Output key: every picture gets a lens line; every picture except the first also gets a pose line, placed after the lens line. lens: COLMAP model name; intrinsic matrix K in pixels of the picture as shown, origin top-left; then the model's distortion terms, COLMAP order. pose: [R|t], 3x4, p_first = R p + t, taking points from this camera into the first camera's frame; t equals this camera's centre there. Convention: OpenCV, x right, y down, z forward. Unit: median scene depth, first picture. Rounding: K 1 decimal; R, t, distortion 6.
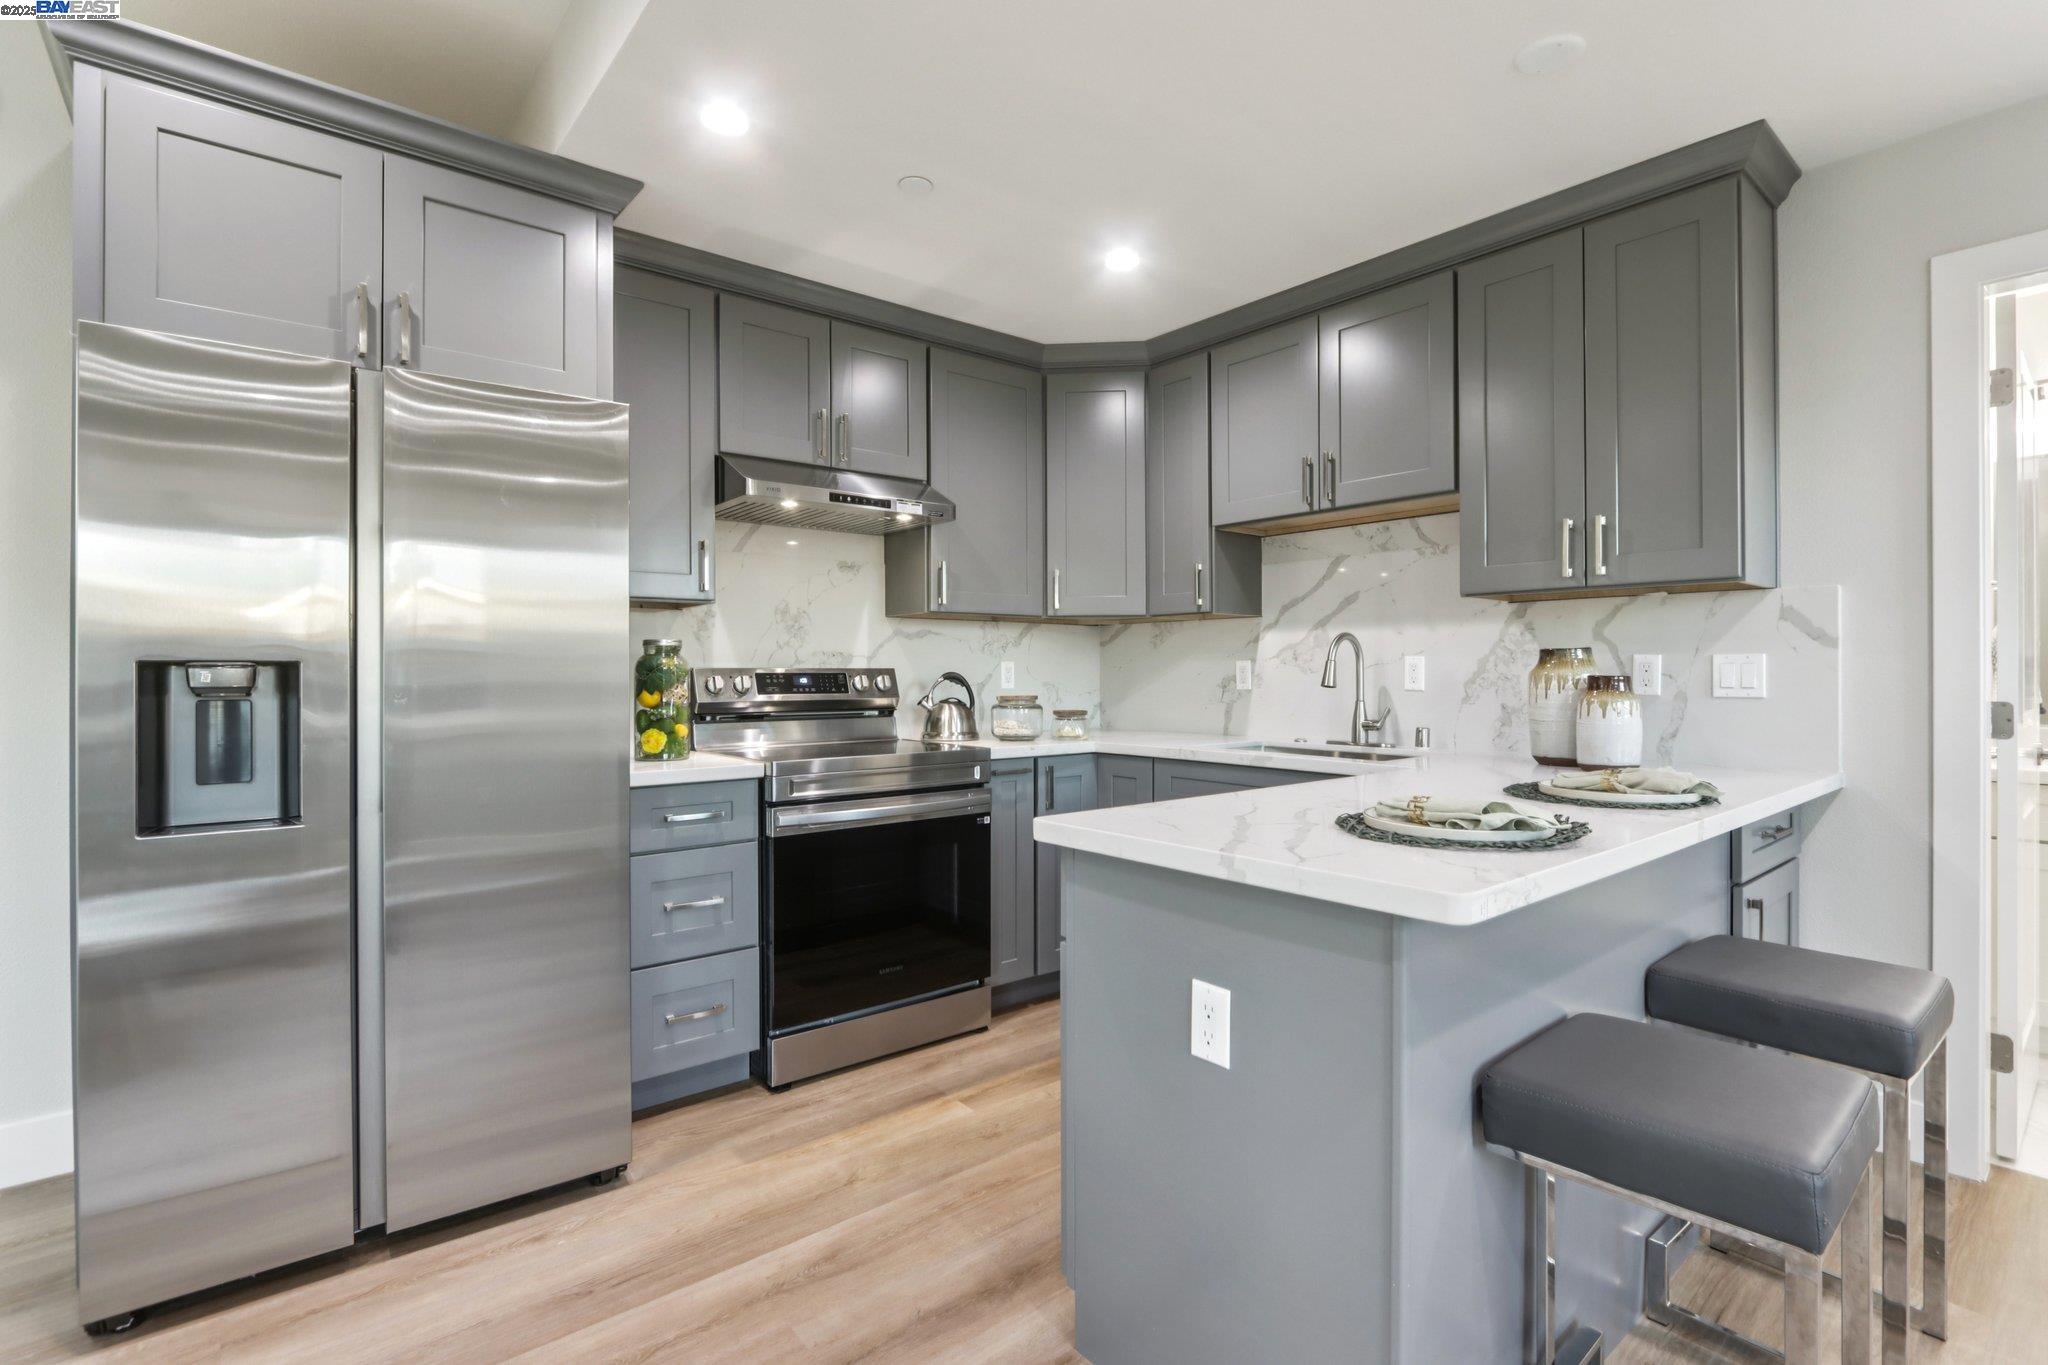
lens RADIAL K [[959.0, 0, 1029.9], [0, 959.0, 665.7], [0, 0, 1]] dist [-0.014482, 0.001565]
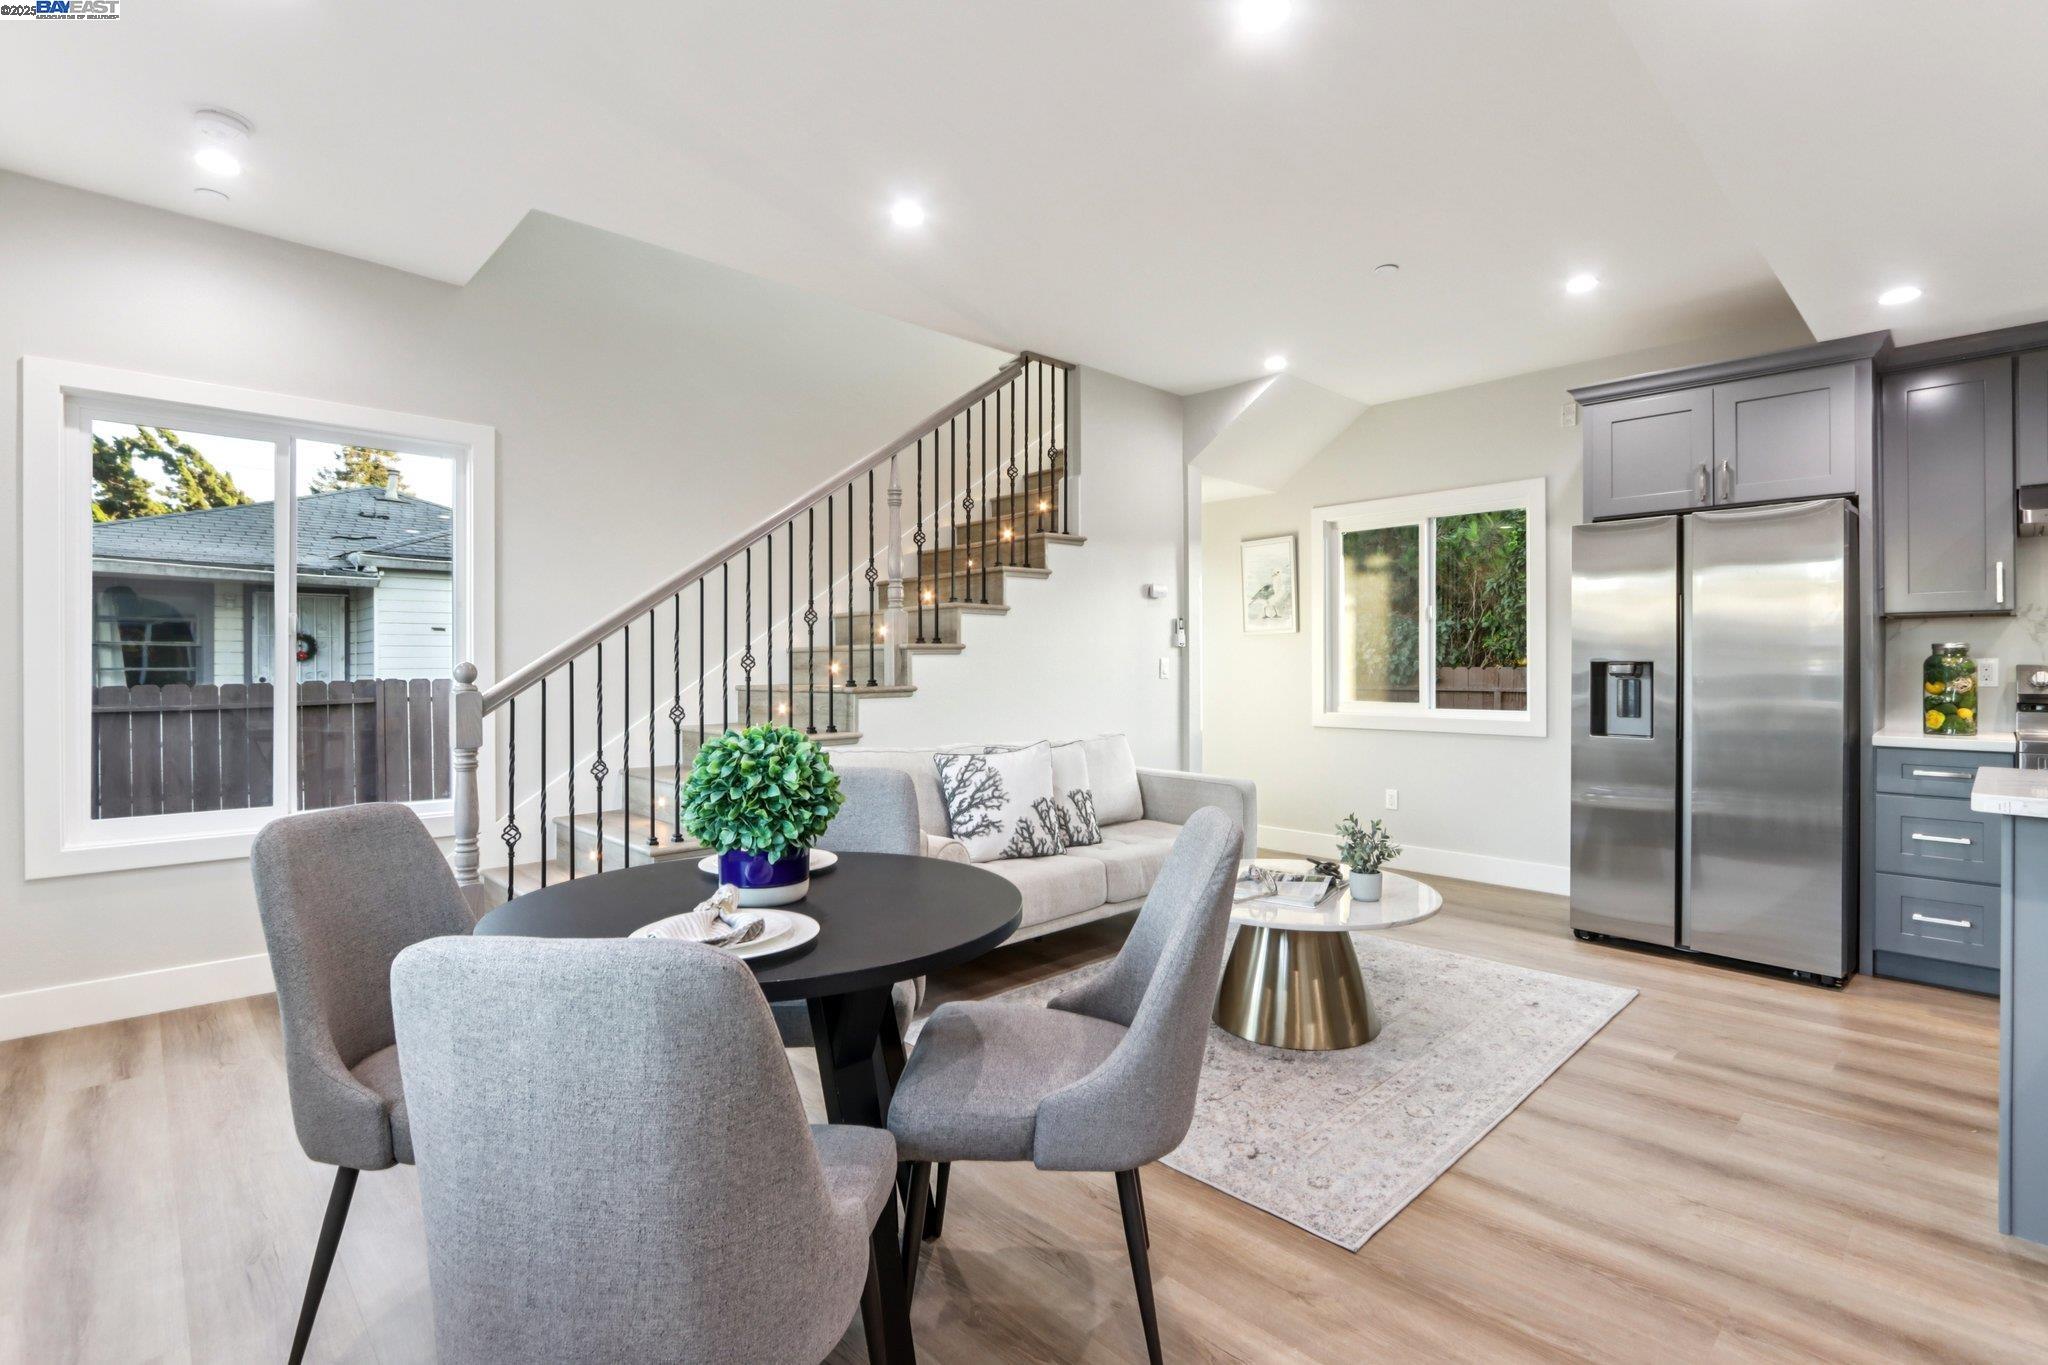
lens RADIAL K [[941.9, 0, 1034.1], [0, 941.9, 668.9], [0, 0, 1]] dist [-0.013997, 0.000914]
pose [[0.076930, 0.009968, -0.996987, 0.826422], [0.002289, 0.999946, 0.010174, -0.008655], [0.997034, -0.003065, 0.076903, -0.368918]]
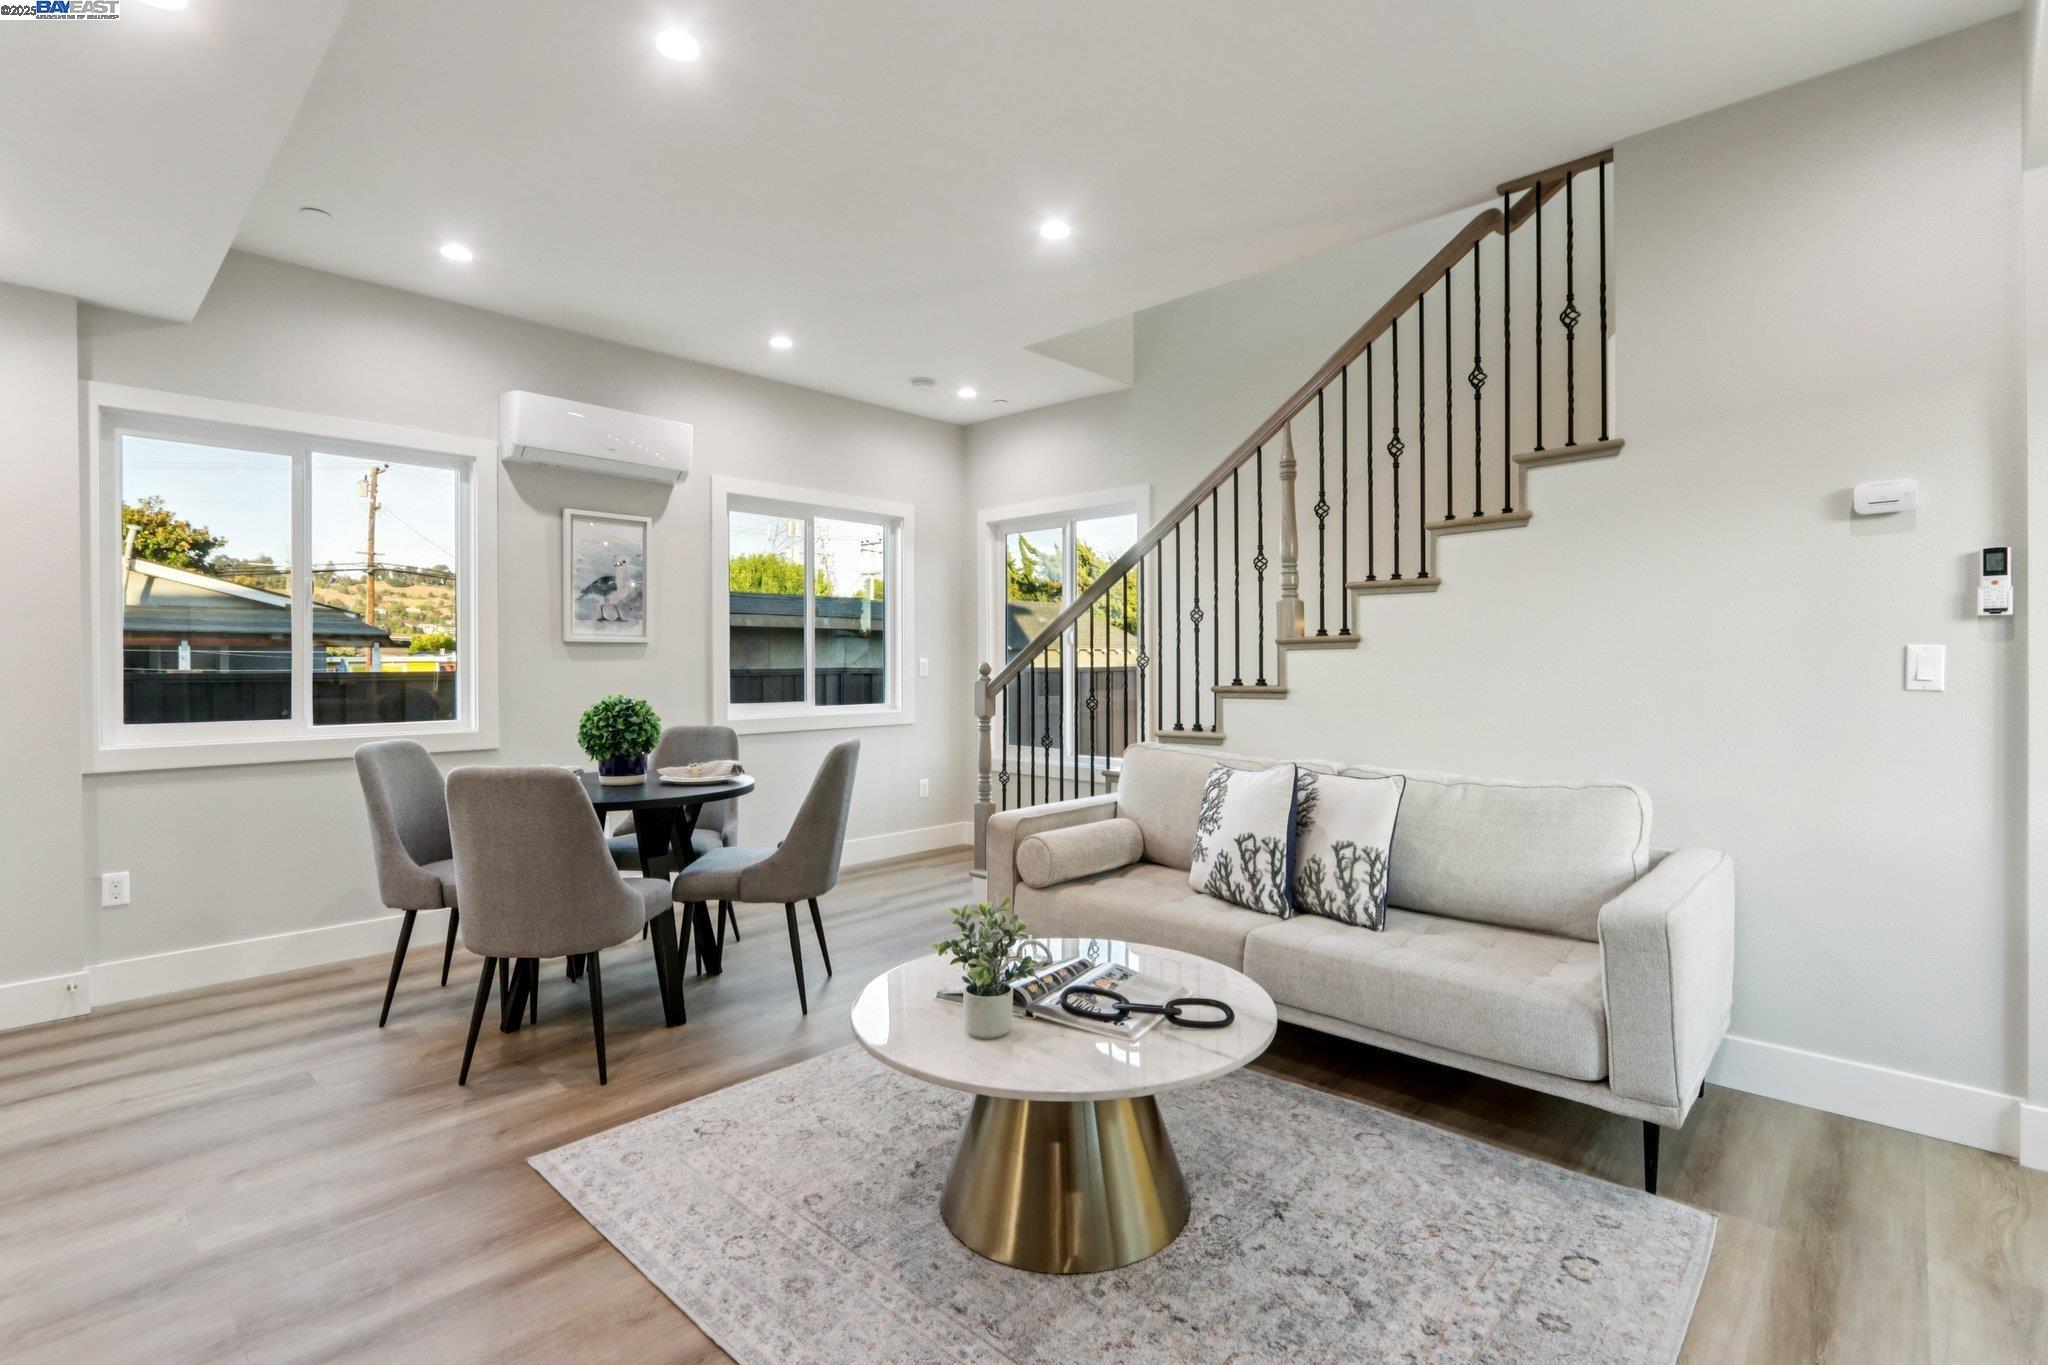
lens RADIAL K [[963.9, 0, 1042.6], [0, 963.9, 657.8], [0, 0, 1]] dist [-0.012898, -0.001011]
pose [[-0.990086, 0.007861, -0.140240, -0.203396], [0.009100, 0.999925, -0.008195, 0.002943], [0.140165, -0.009390, -0.990084, 0.845185]]
